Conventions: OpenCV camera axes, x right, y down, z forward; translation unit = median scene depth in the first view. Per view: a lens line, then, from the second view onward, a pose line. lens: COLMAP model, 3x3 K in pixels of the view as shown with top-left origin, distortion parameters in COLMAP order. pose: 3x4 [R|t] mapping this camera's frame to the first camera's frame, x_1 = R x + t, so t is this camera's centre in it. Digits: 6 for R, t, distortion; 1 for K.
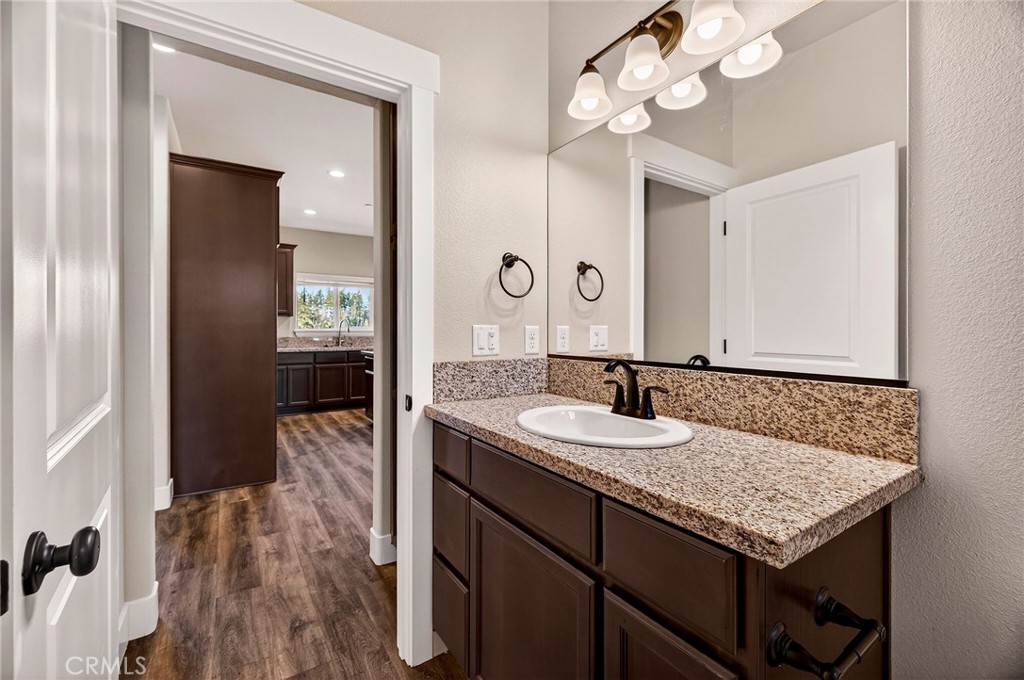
lens RADIAL K [[430.4, 0, 510.3], [0, 430.4, 331.6], [0, 0, 1]] dist [0.011167, -0.004183]
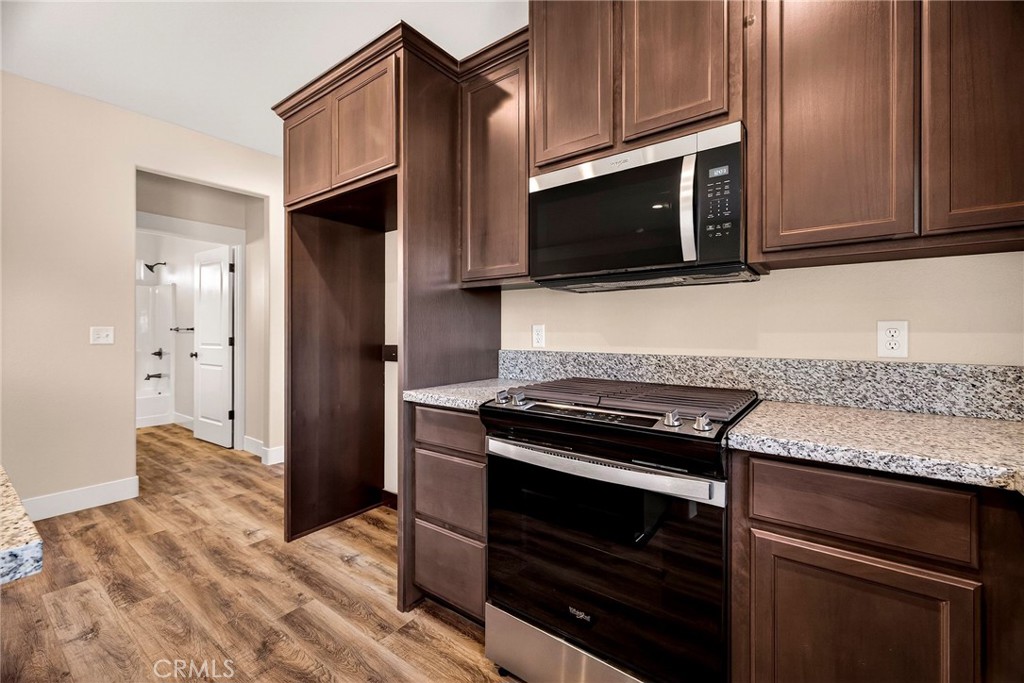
lens RADIAL K [[425.6, 0, 512.3], [0, 425.6, 335.4], [0, 0, 1]] dist [0.001728, 0.000206]
pose [[-0.940754, -0.003501, -0.339071, -0.821848], [-0.006028, 0.999961, 0.006399, -0.000127], [0.339035, 0.008064, -0.940739, 2.240342]]
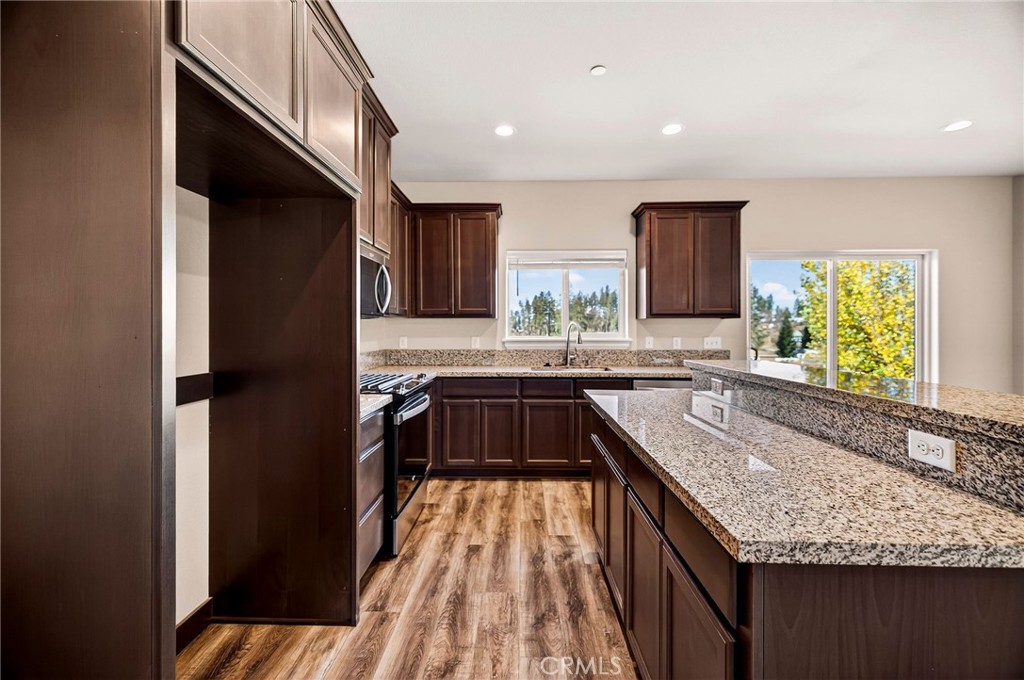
lens RADIAL K [[430.4, 0, 510.3], [0, 430.4, 331.6], [0, 0, 1]] dist [0.011167, -0.004183]
pose [[0.819182, 0.001652, -0.573532, -0.285494], [-0.000392, 0.999997, 0.002321, -0.039352], [0.573534, -0.001676, 0.819180, 1.138042]]
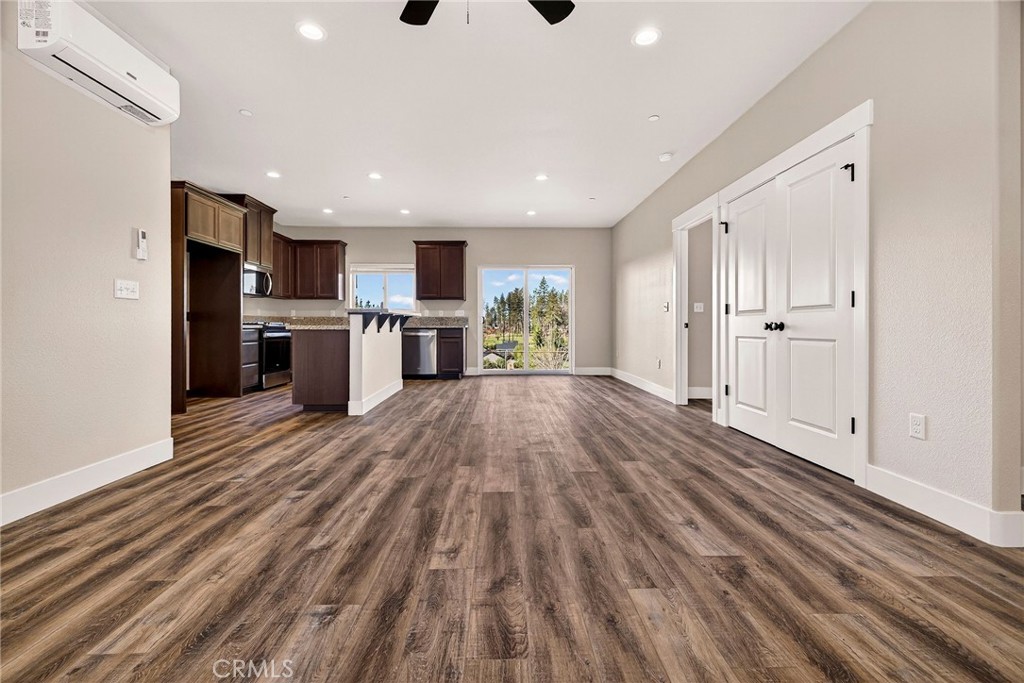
lens RADIAL K [[442.3, 0, 511.9], [0, 442.3, 323.4], [0, 0, 1]] dist [0.017853, -0.000005]
pose [[0.844552, -0.004537, -0.535455, 1.317102], [-0.001664, 0.999937, -0.011097, 0.105365], [0.535471, 0.010263, 0.844491, 0.474992]]
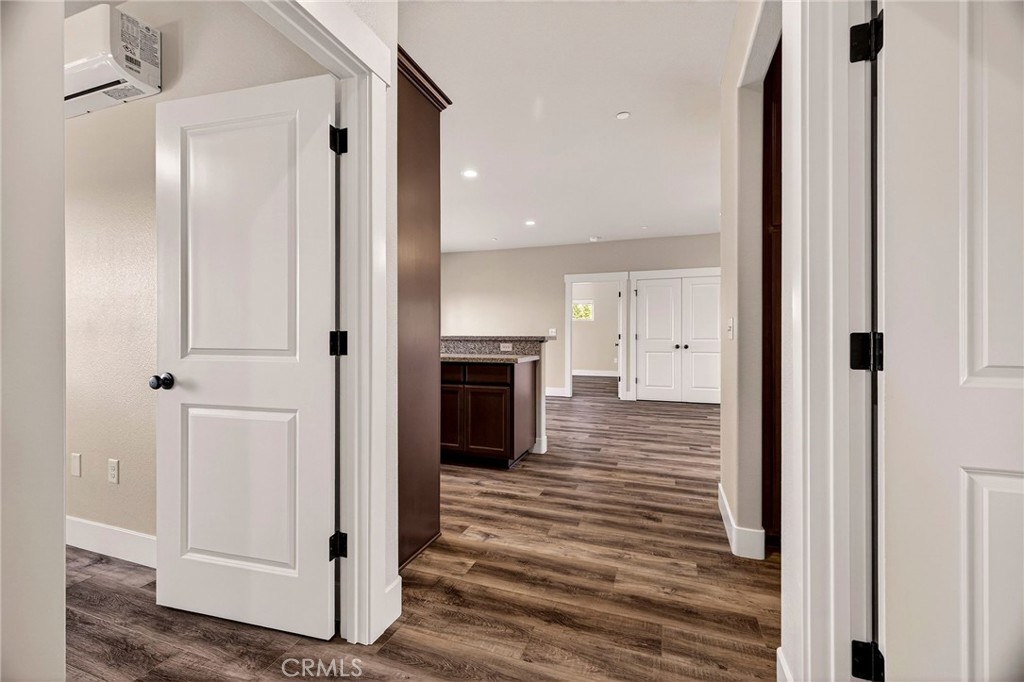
lens RADIAL K [[426.3, 0, 512.7], [0, 426.3, 329.5], [0, 0, 1]] dist [0.003370, 0.000013]
pose [[0.798977, 0.005748, 0.601334, -1.091179], [0.001868, 0.999926, -0.012040, 0.024045], [-0.601359, 0.010743, 0.798907, 0.455785]]
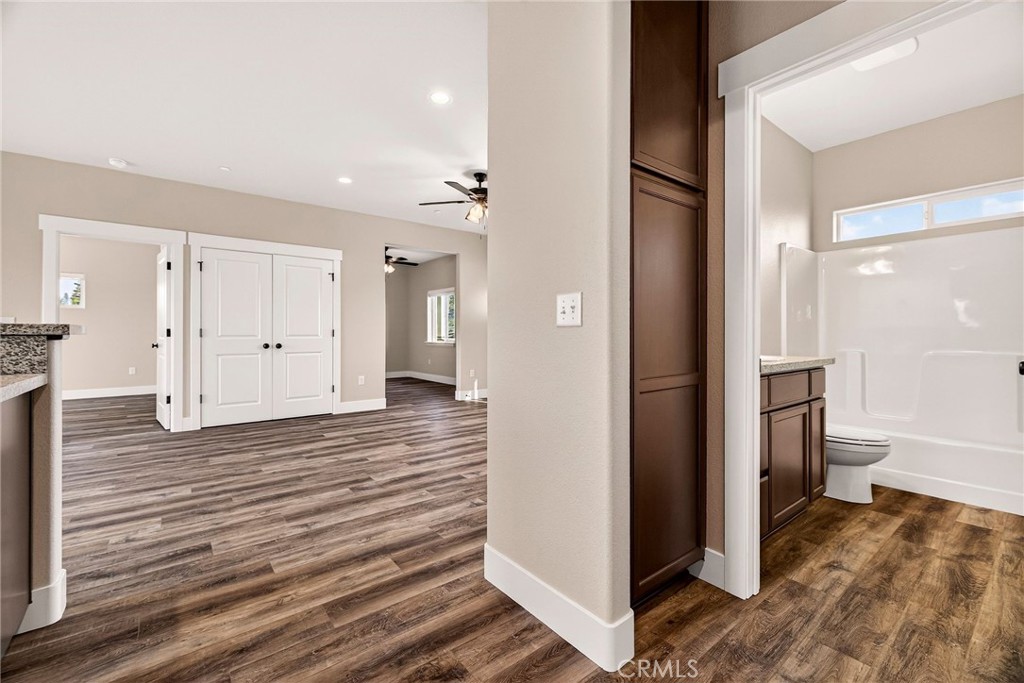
lens RADIAL K [[433.4, 0, 508.9], [0, 433.4, 330.8], [0, 0, 1]] dist [0.005419, -0.000052]
pose [[-0.087581, 0.005460, 0.996142, -0.769526], [0.003348, 0.999981, -0.005186, 0.044200], [-0.996152, 0.002881, -0.087598, 1.010009]]
